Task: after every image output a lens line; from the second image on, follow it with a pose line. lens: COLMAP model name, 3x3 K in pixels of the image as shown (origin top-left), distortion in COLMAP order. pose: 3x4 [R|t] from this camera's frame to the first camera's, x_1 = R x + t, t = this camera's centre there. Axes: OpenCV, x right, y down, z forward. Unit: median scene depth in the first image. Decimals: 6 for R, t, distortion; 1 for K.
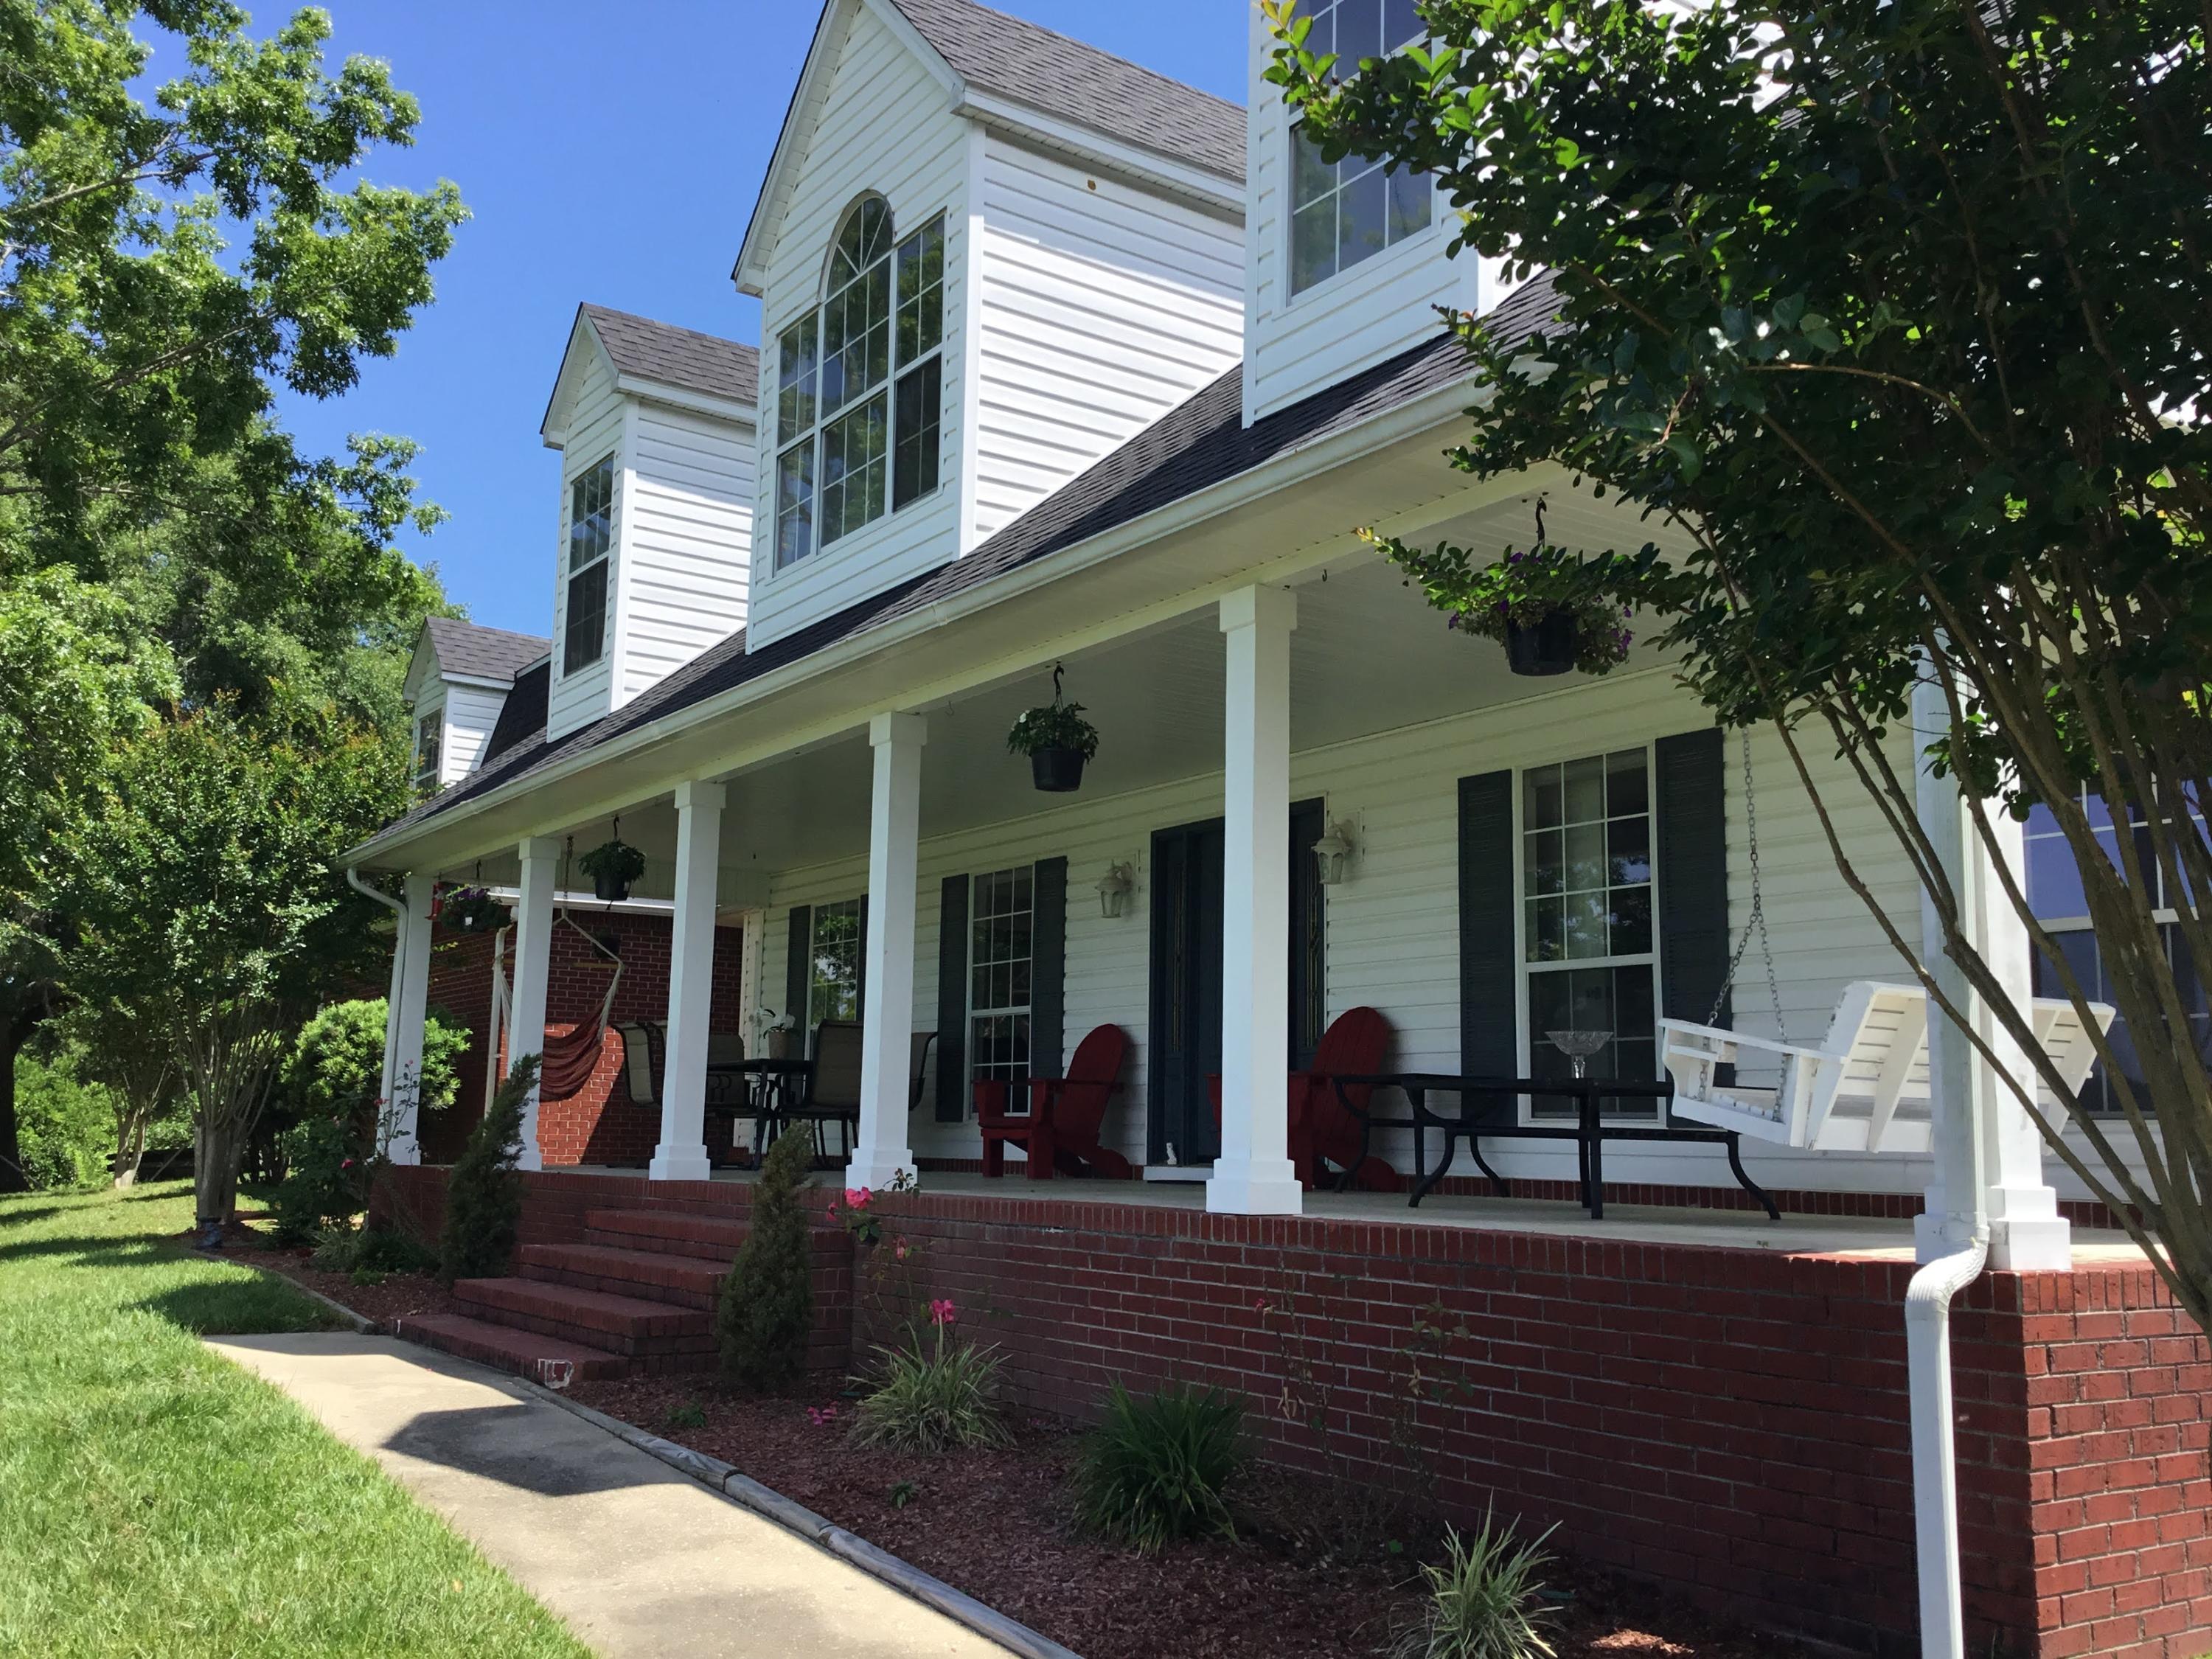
lens RADIAL K [[1996.7, 0, 1157.0], [0, 1996.7, 825.6], [0, 0, 1]] dist [0.139310, -0.300880]
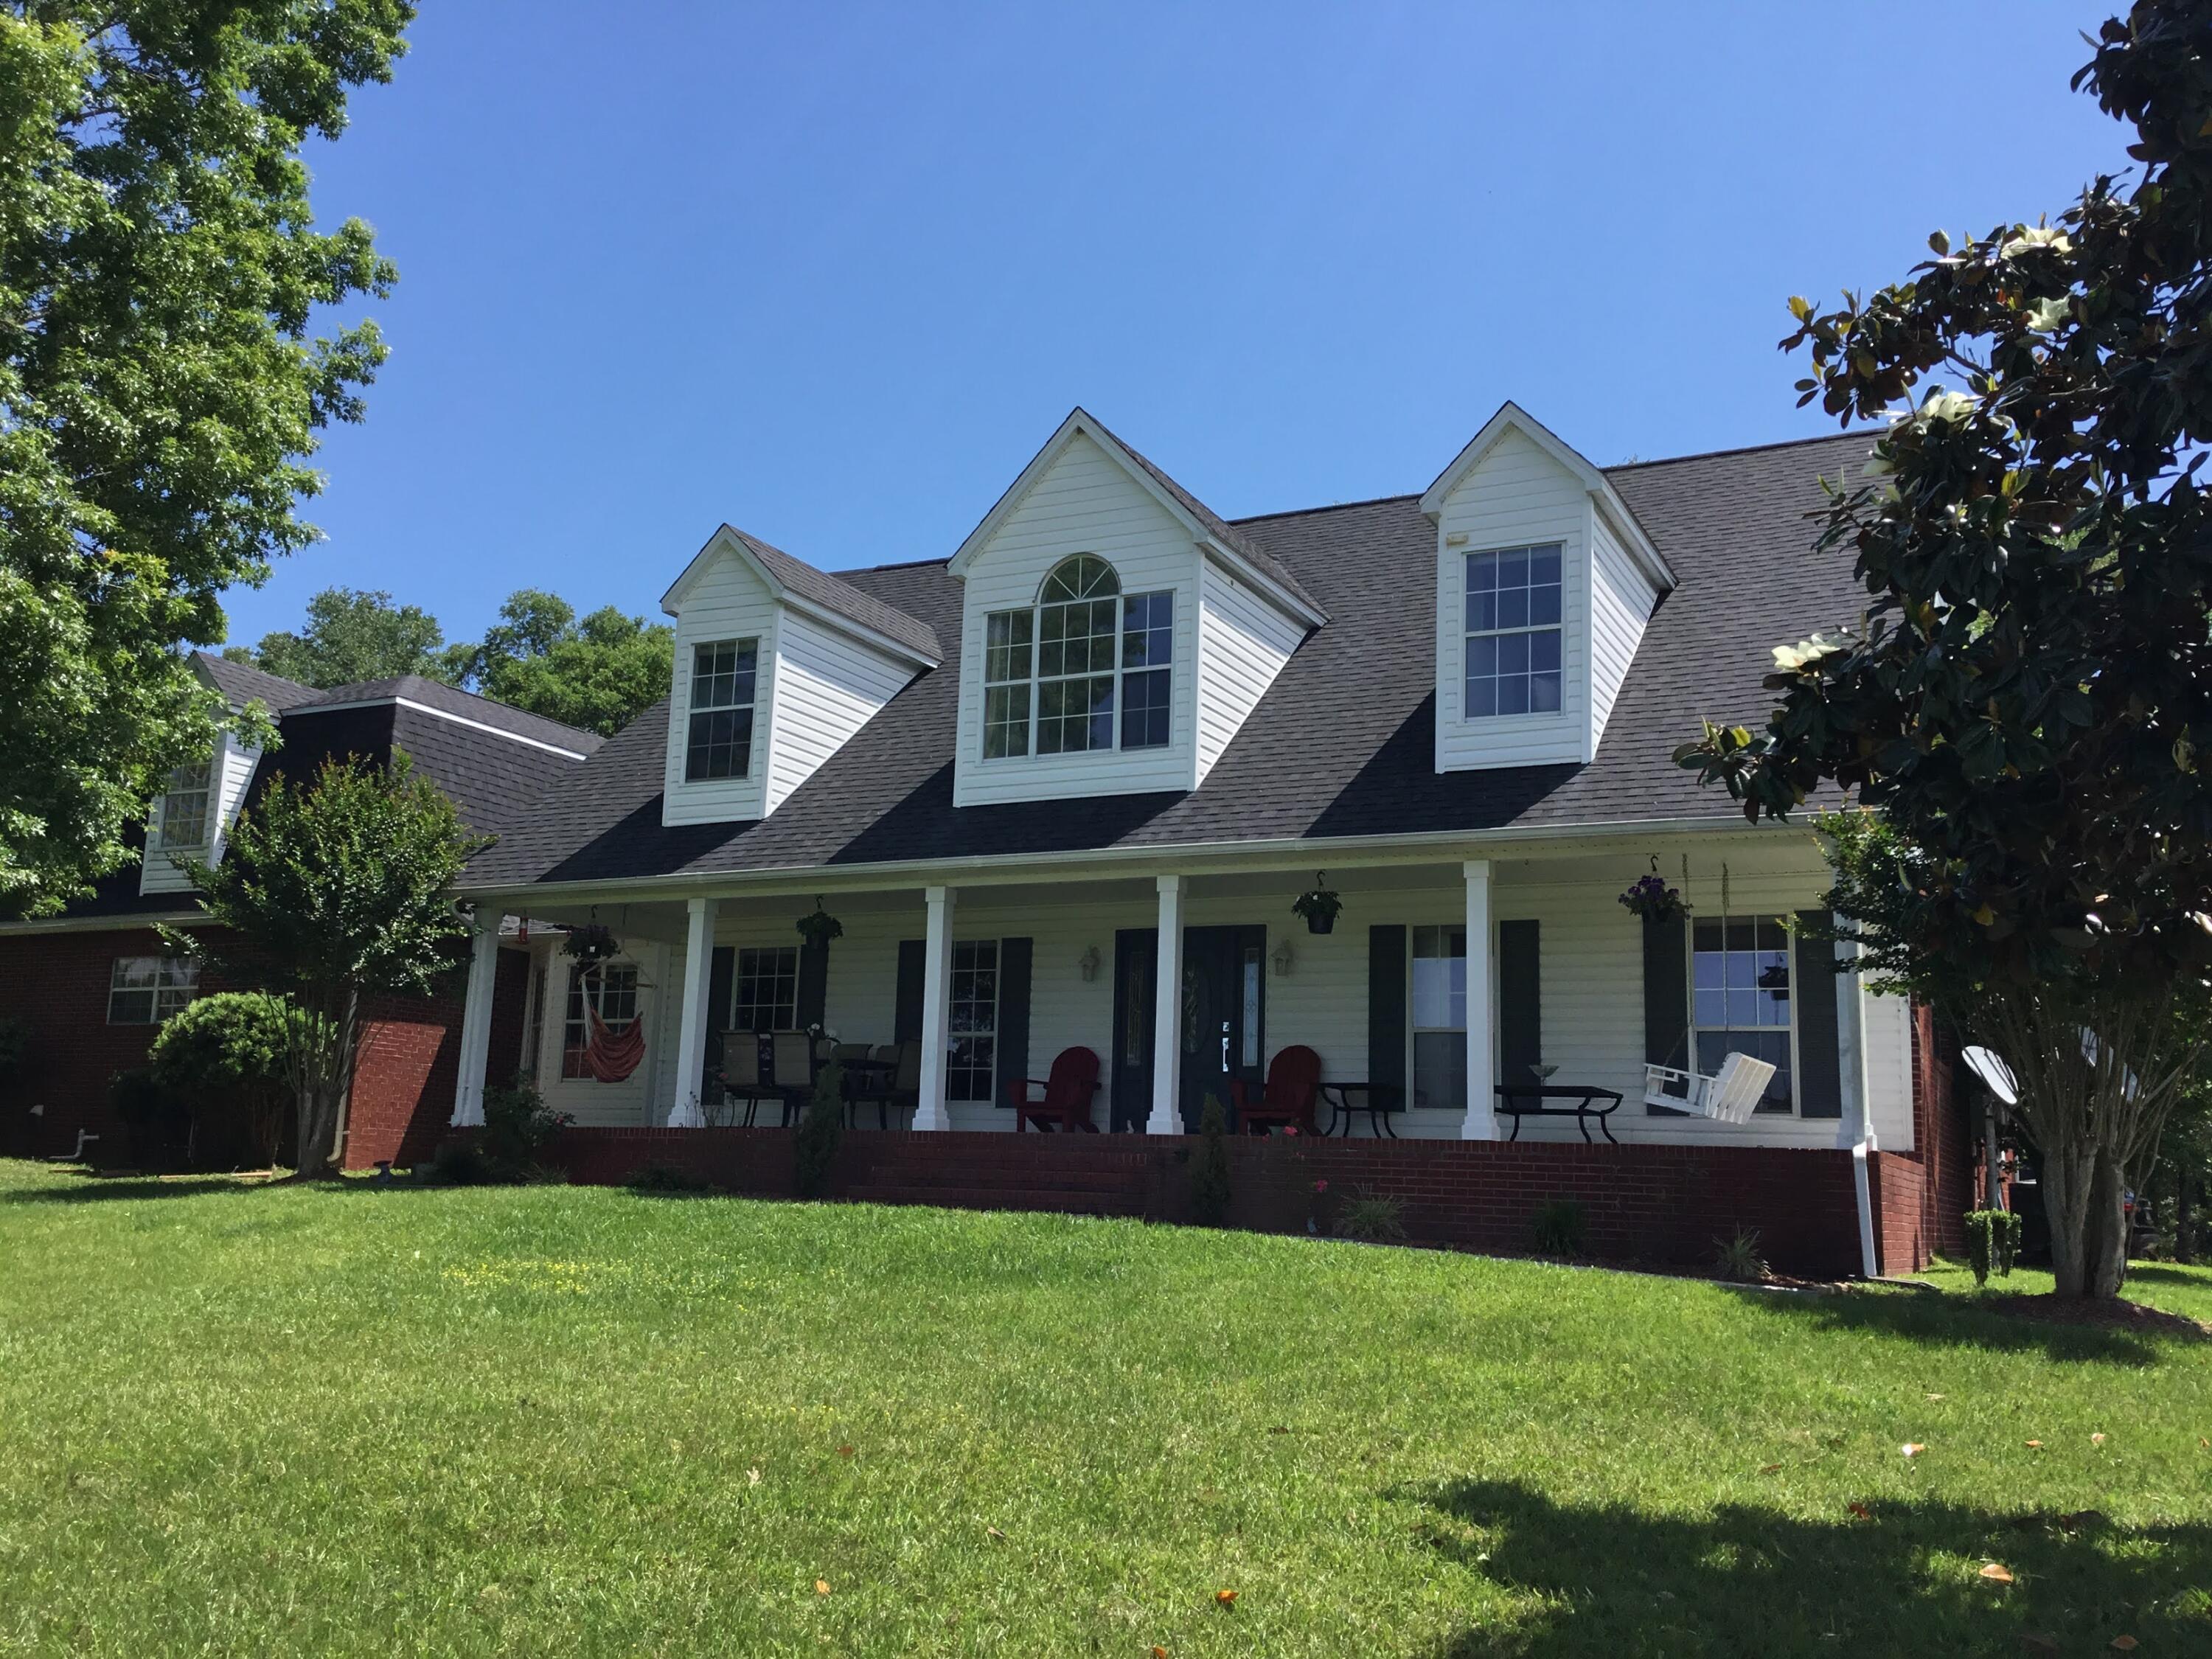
lens RADIAL K [[2039.4, 0, 1127.8], [0, 2039.4, 837.9], [0, 0, 1]] dist [0.131385, -0.236567]
pose [[0.877394, 0.093513, 0.470568, -0.787843], [-0.090661, 0.995466, -0.028781, -0.024299], [-0.471126, -0.017410, 0.881894, -0.468769]]
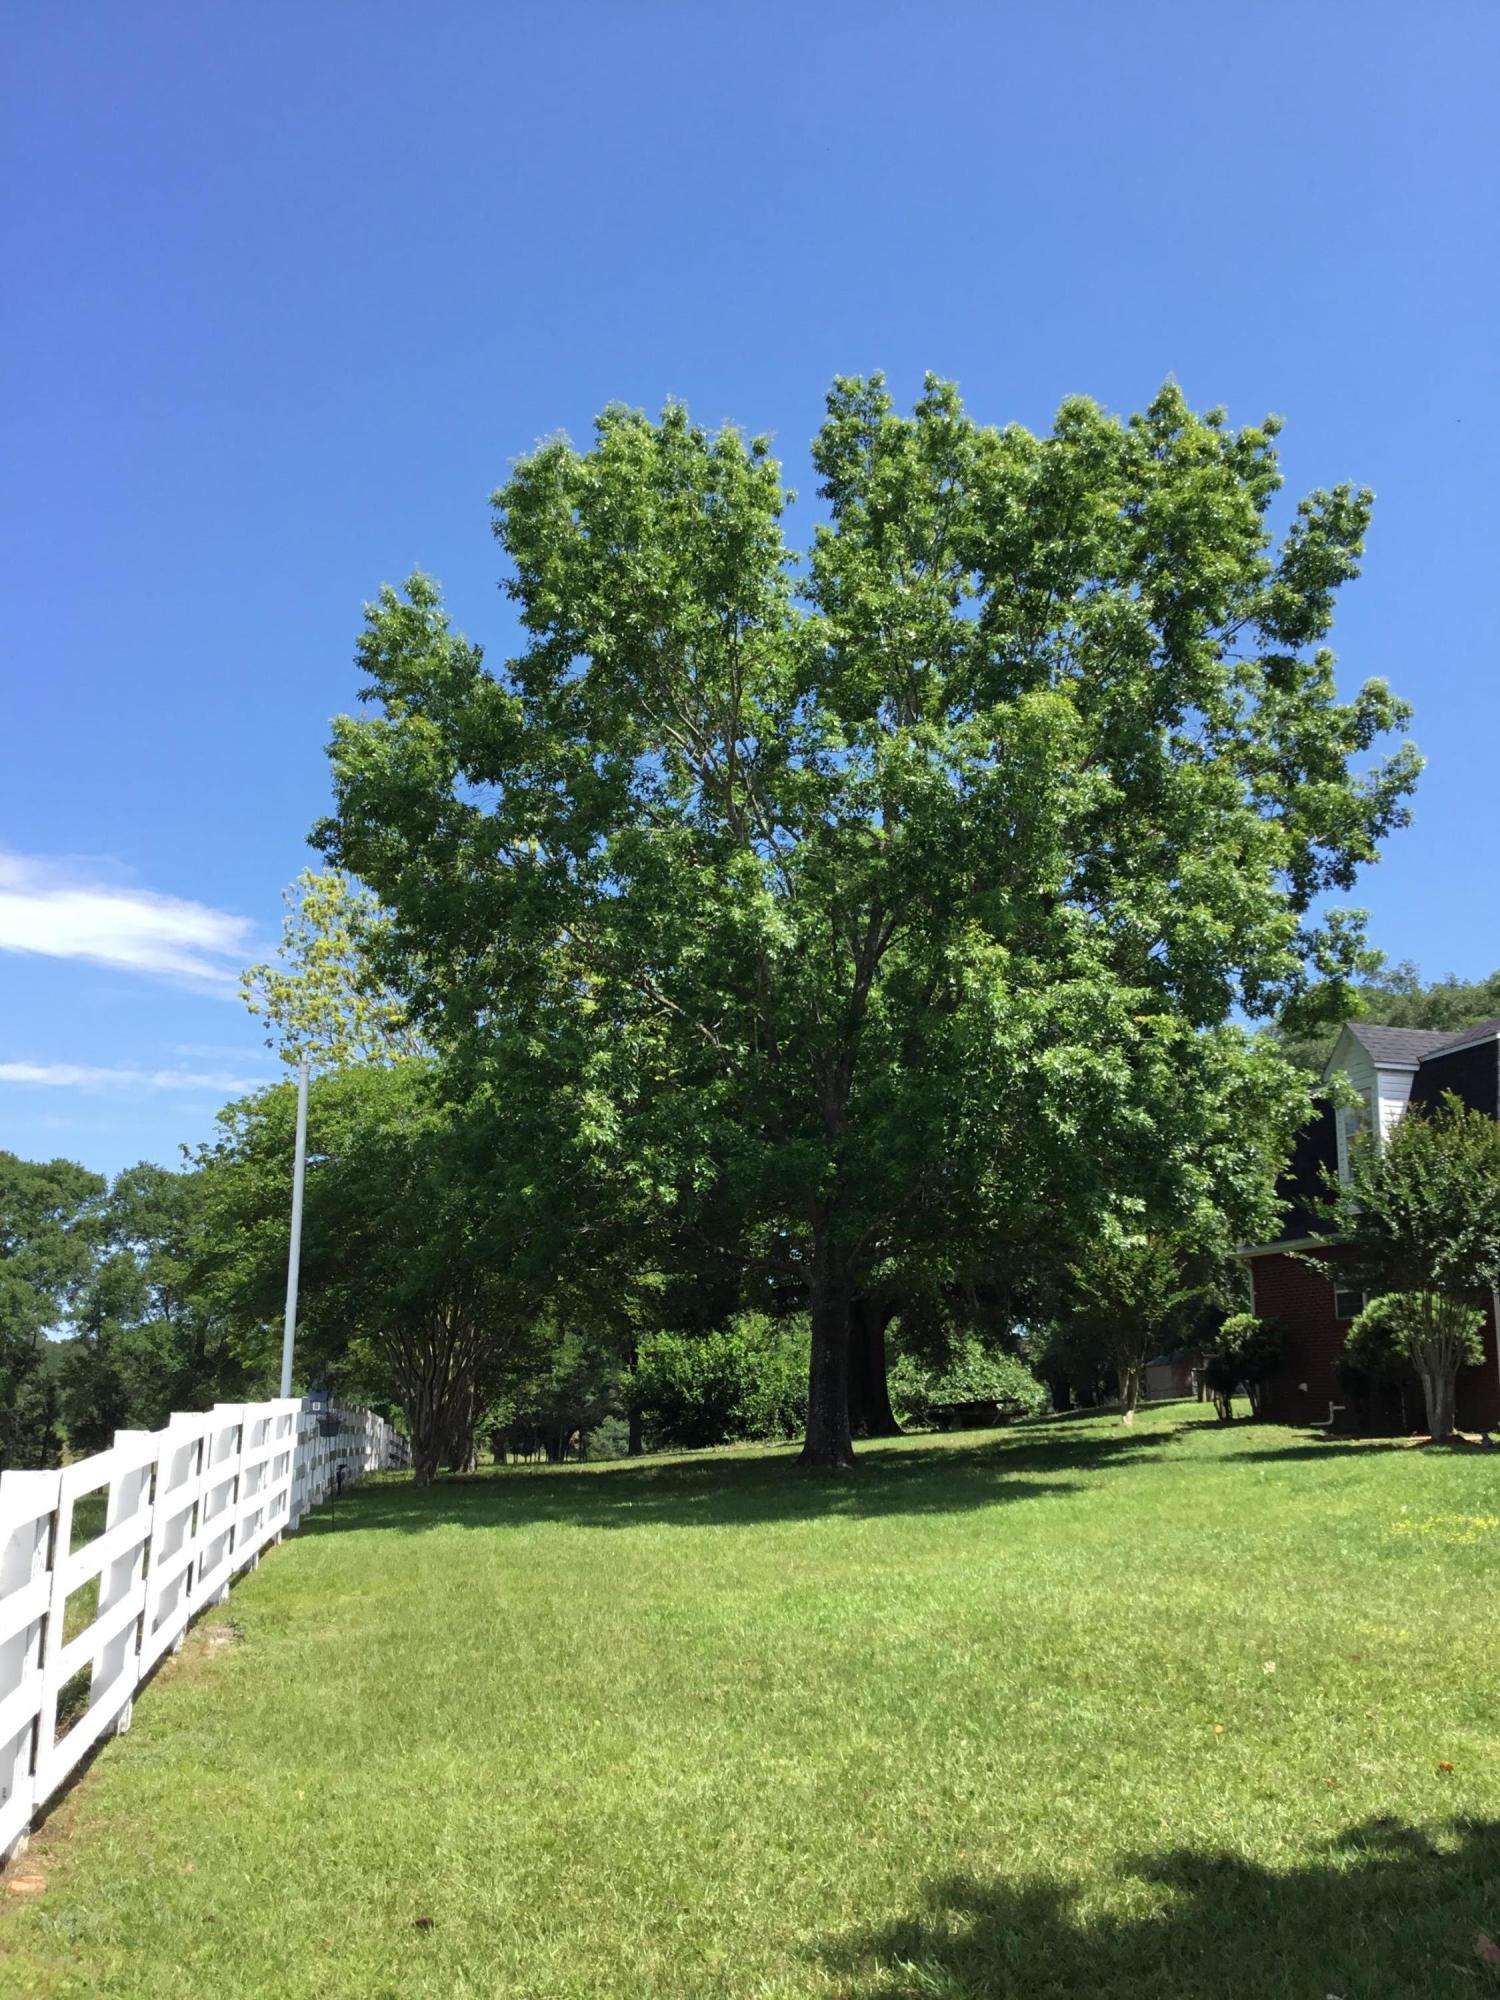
lens RADIAL K [[1841.1, 0, 717.7], [0, 1841.1, 1002.4], [0, 0, 1]] dist [0.139905, -0.298303]
pose [[0.927608, -0.082272, -0.364383, -0.521886], [0.059819, 0.995573, -0.072505, -0.086983], [0.368735, 0.045459, 0.928422, -0.726226]]
